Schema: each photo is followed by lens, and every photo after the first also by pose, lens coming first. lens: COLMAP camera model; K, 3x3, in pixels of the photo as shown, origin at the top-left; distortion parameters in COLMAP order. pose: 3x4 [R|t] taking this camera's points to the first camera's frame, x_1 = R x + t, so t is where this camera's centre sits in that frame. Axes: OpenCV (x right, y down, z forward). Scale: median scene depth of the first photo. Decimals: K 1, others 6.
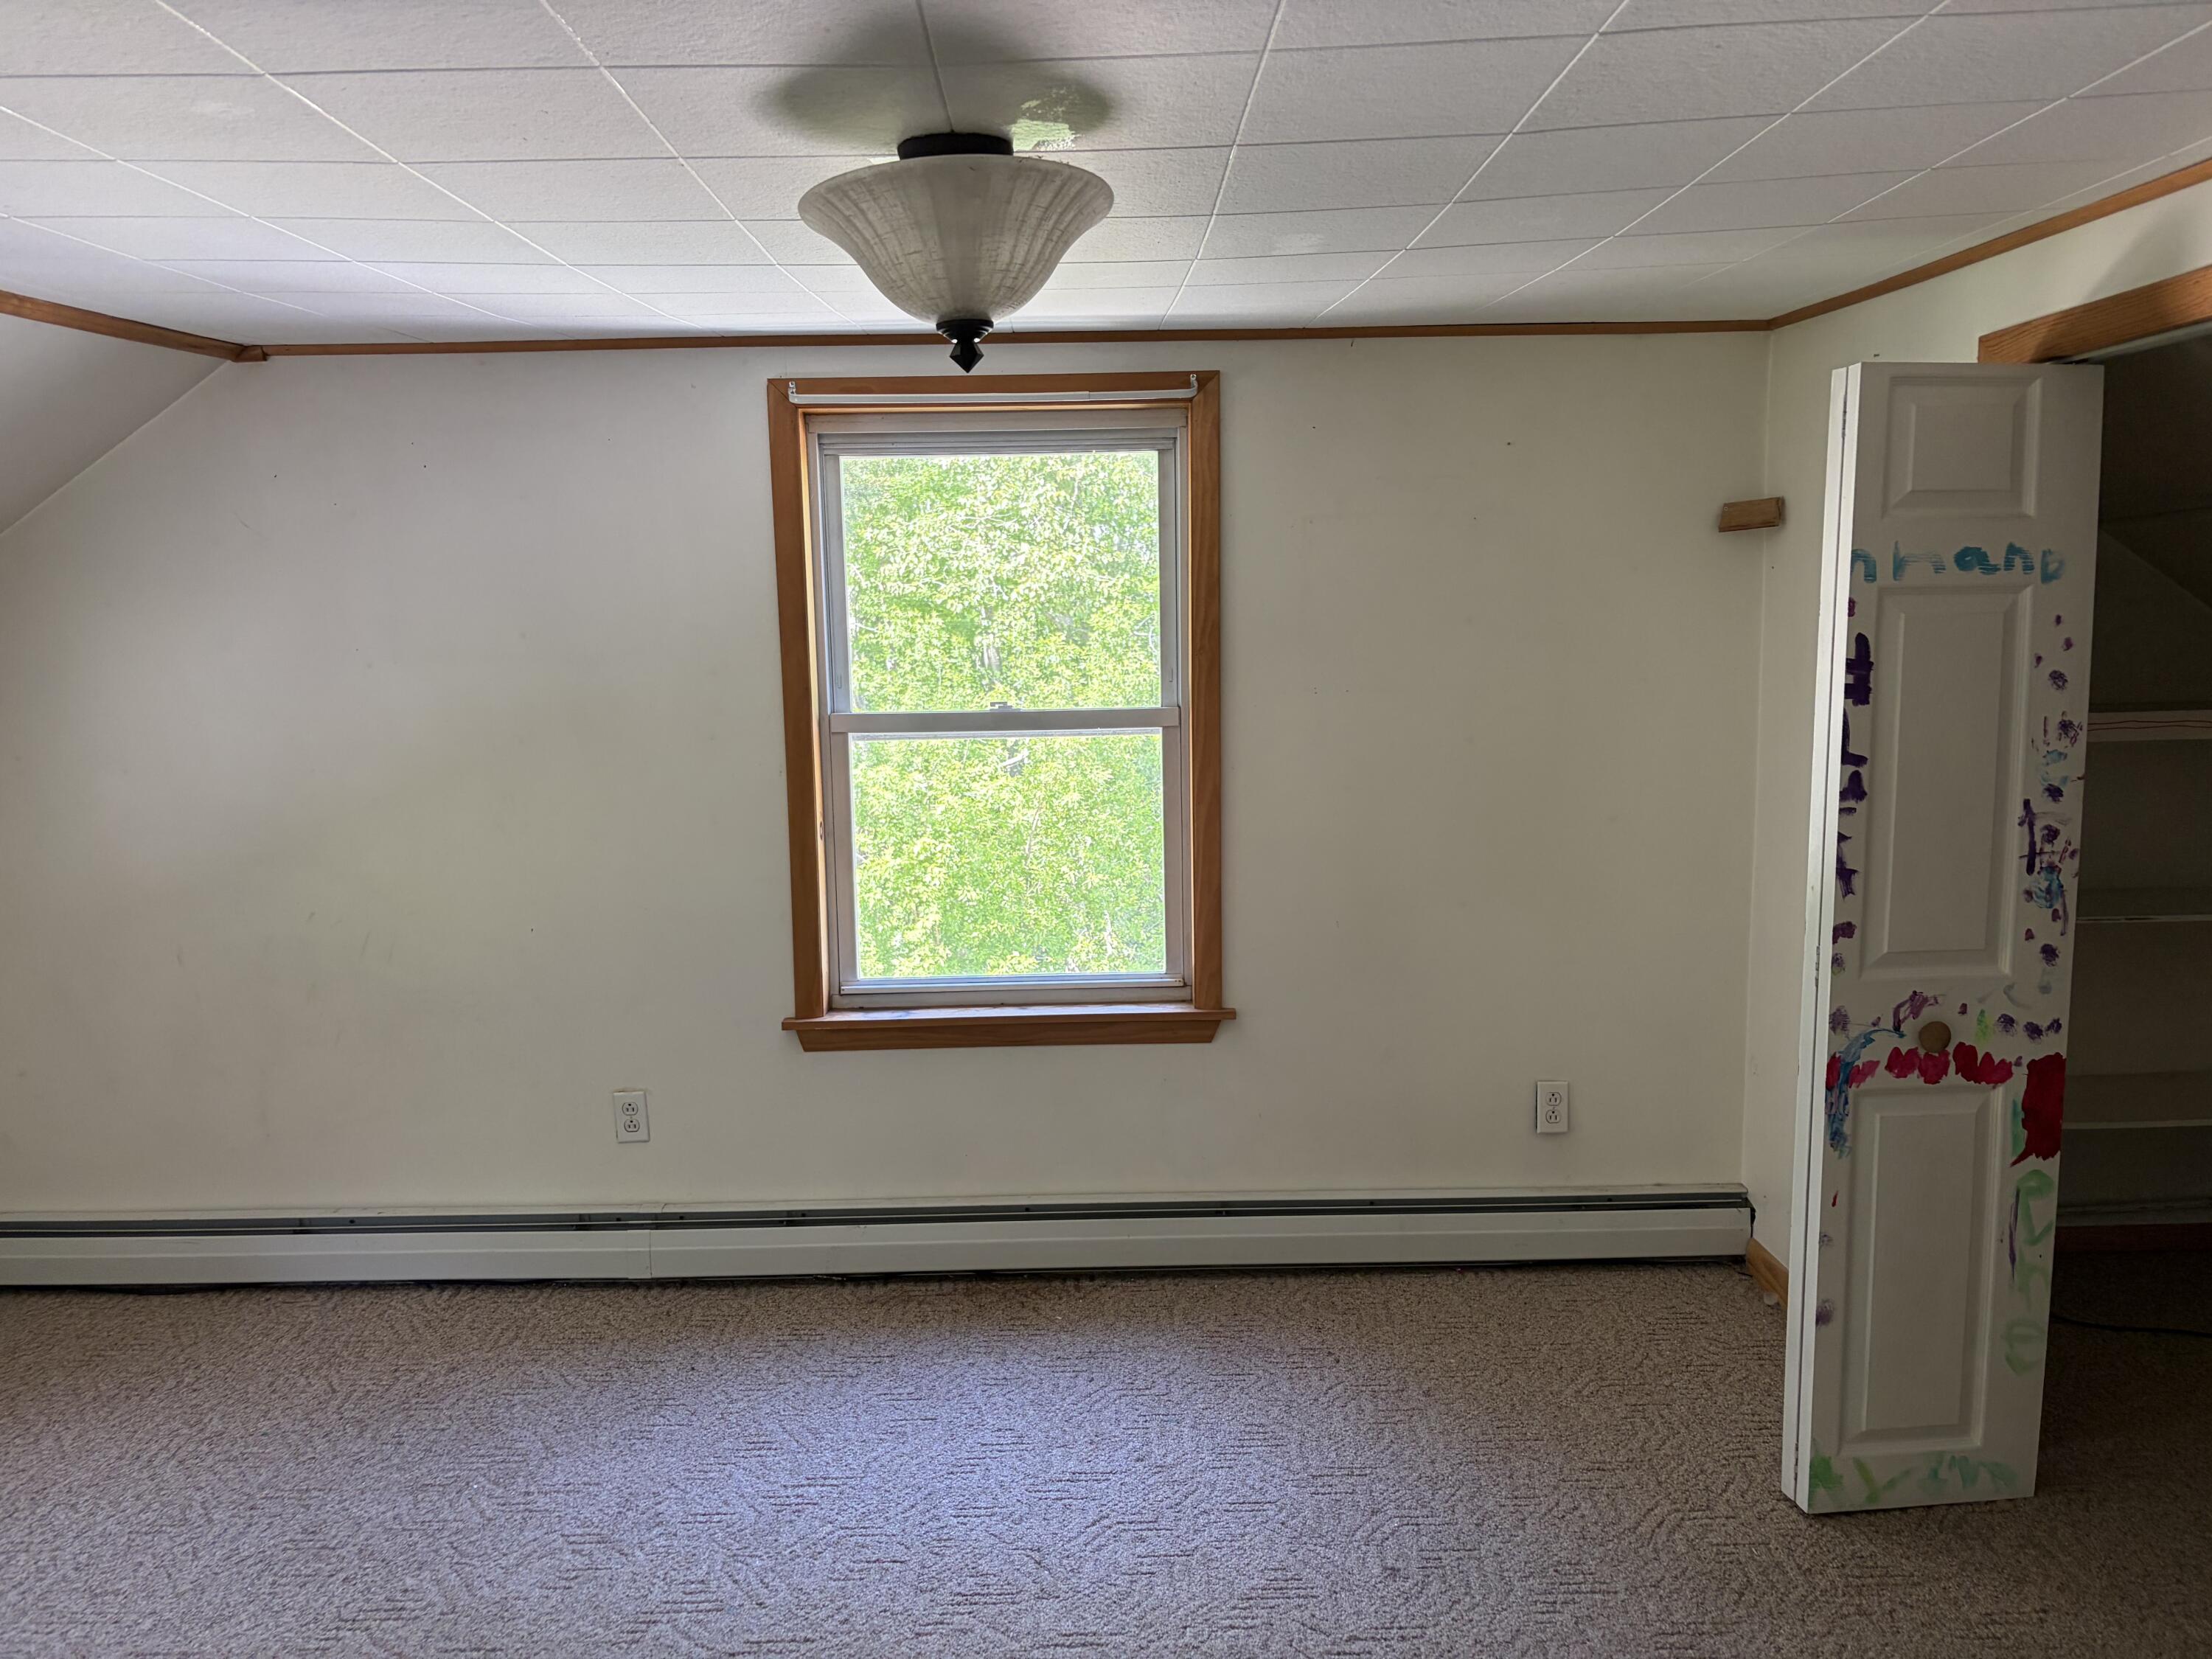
lens RADIAL K [[1690.1, 0, 1091.3], [0, 1690.1, 834.2], [0, 0, 1]] dist [0.056262, -0.047840]
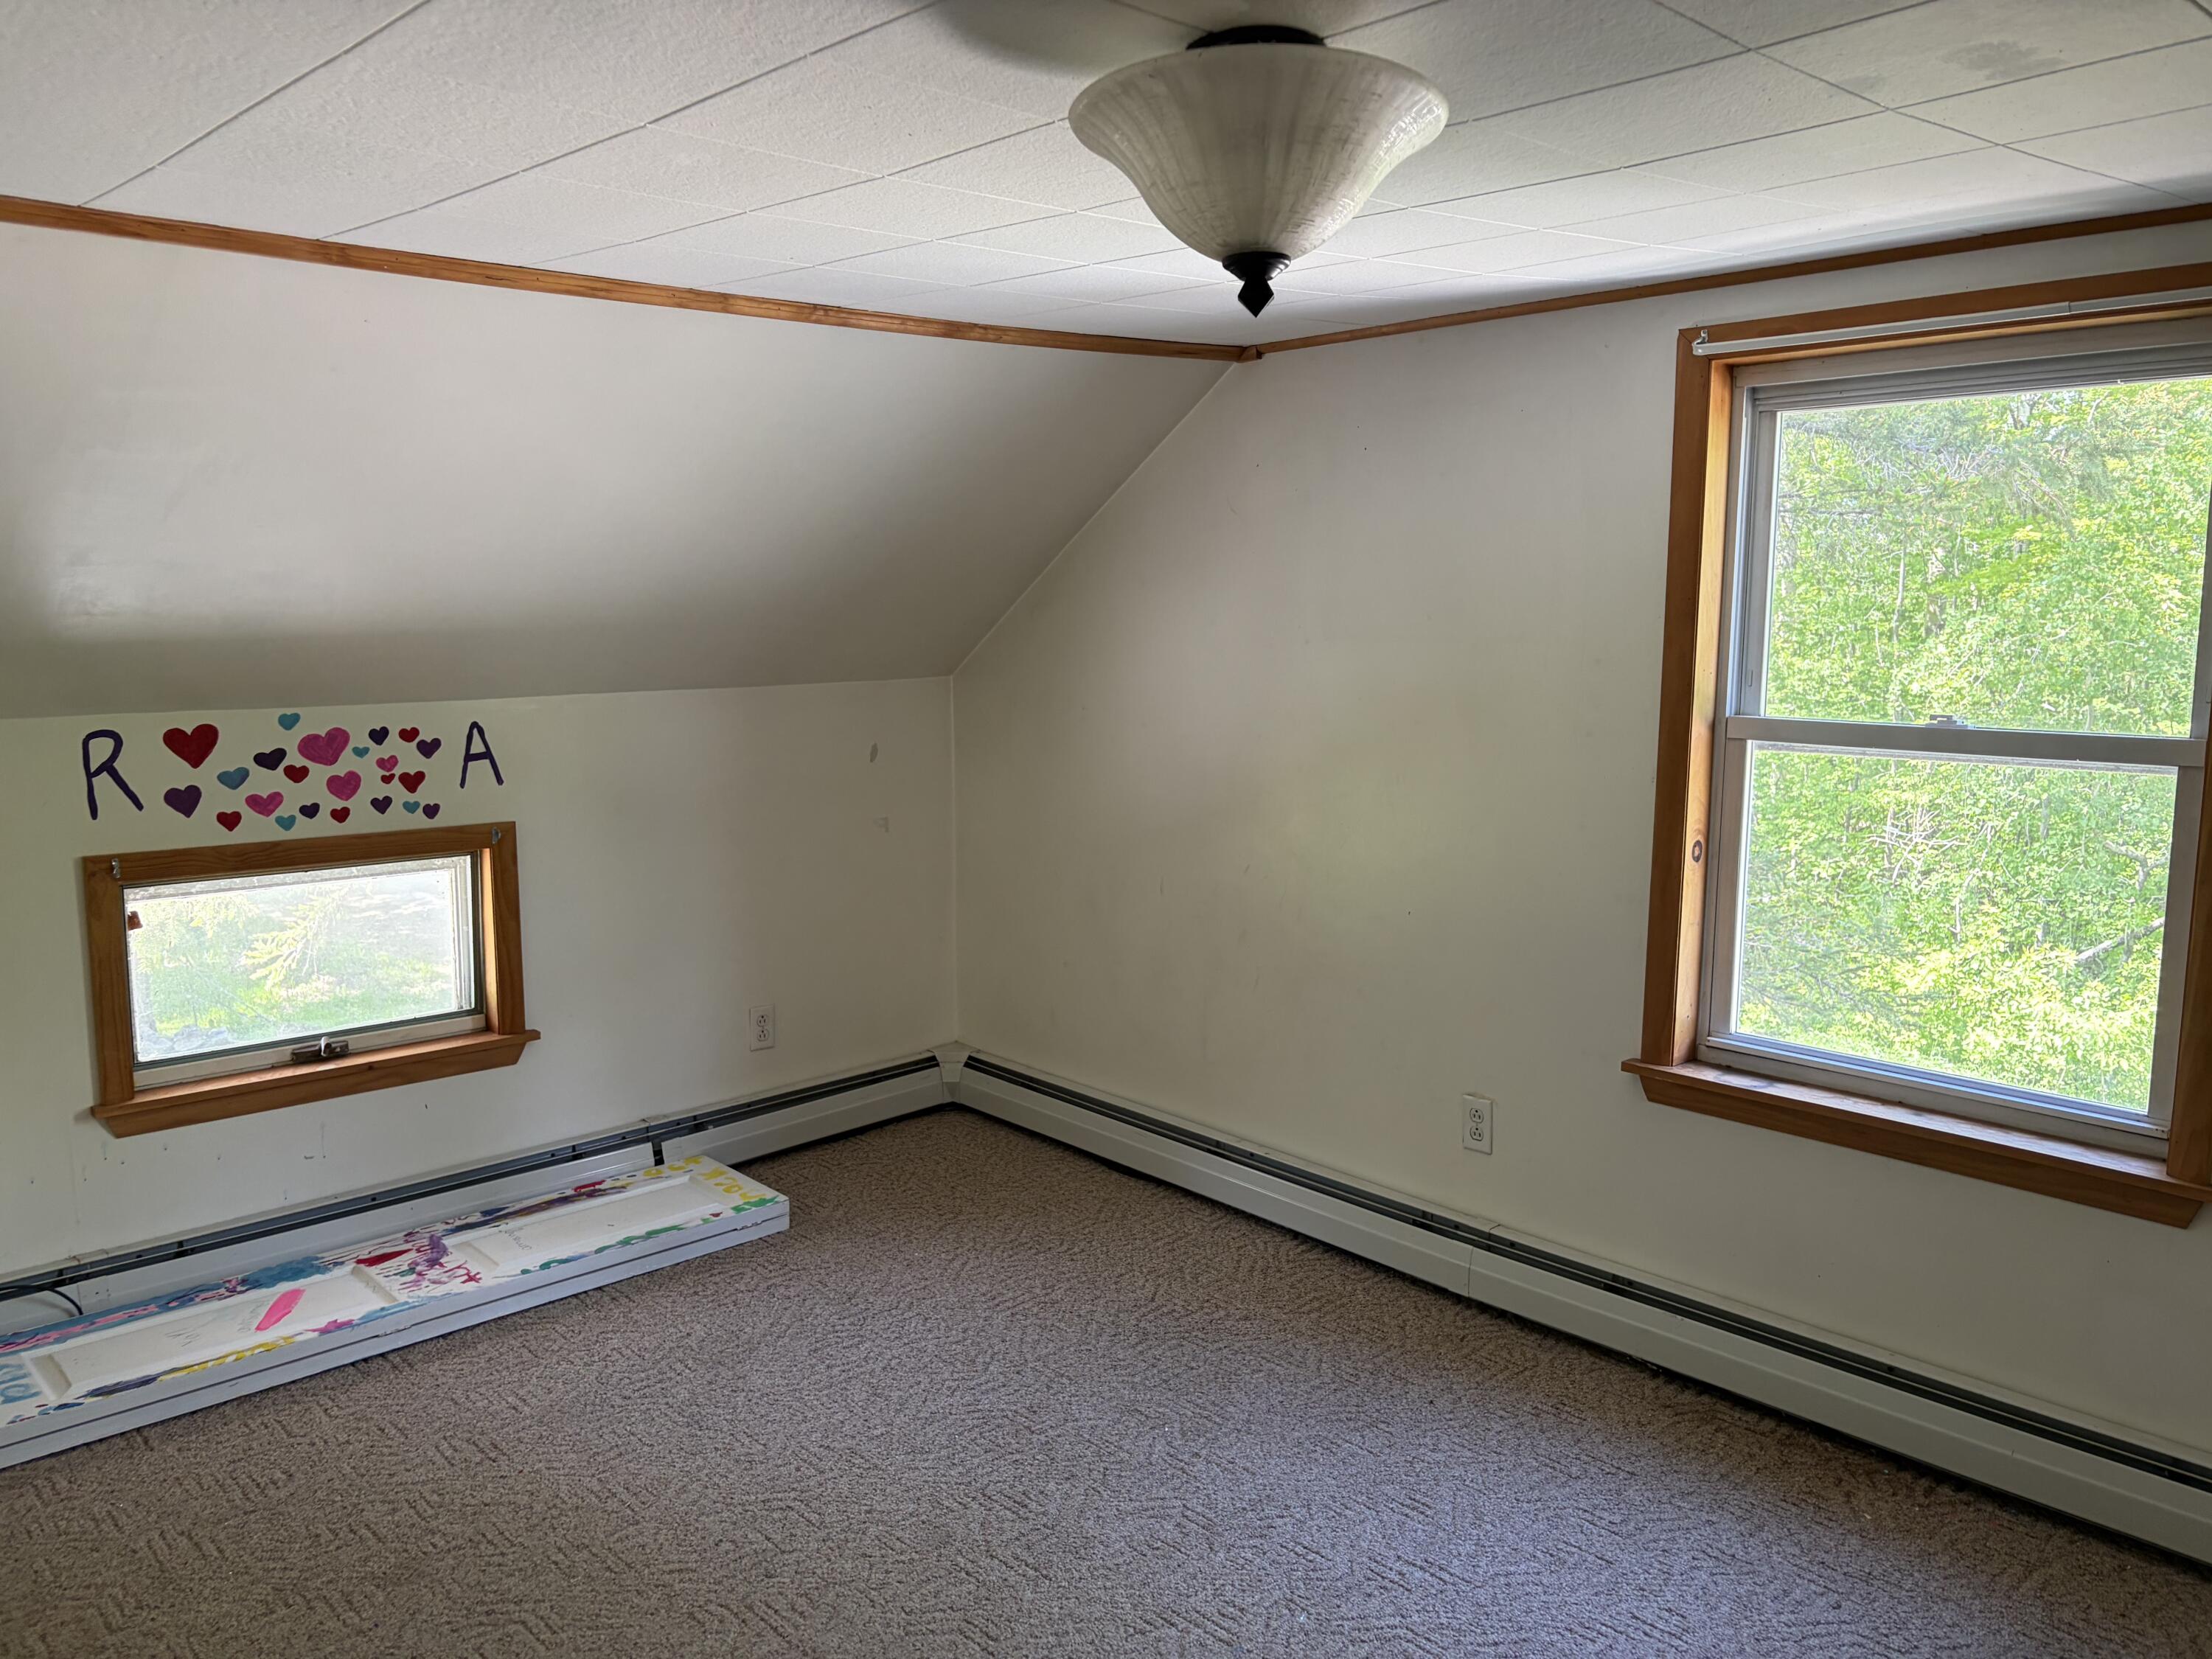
lens RADIAL K [[1690.1, 0, 1103.5], [0, 1690.1, 817.3], [0, 0, 1]] dist [0.056262, -0.047840]
pose [[0.688181, 0.114739, -0.716409, 0.249904], [-0.110319, 0.992483, 0.052982, -0.032112], [0.717103, 0.042572, 0.695666, 0.183518]]
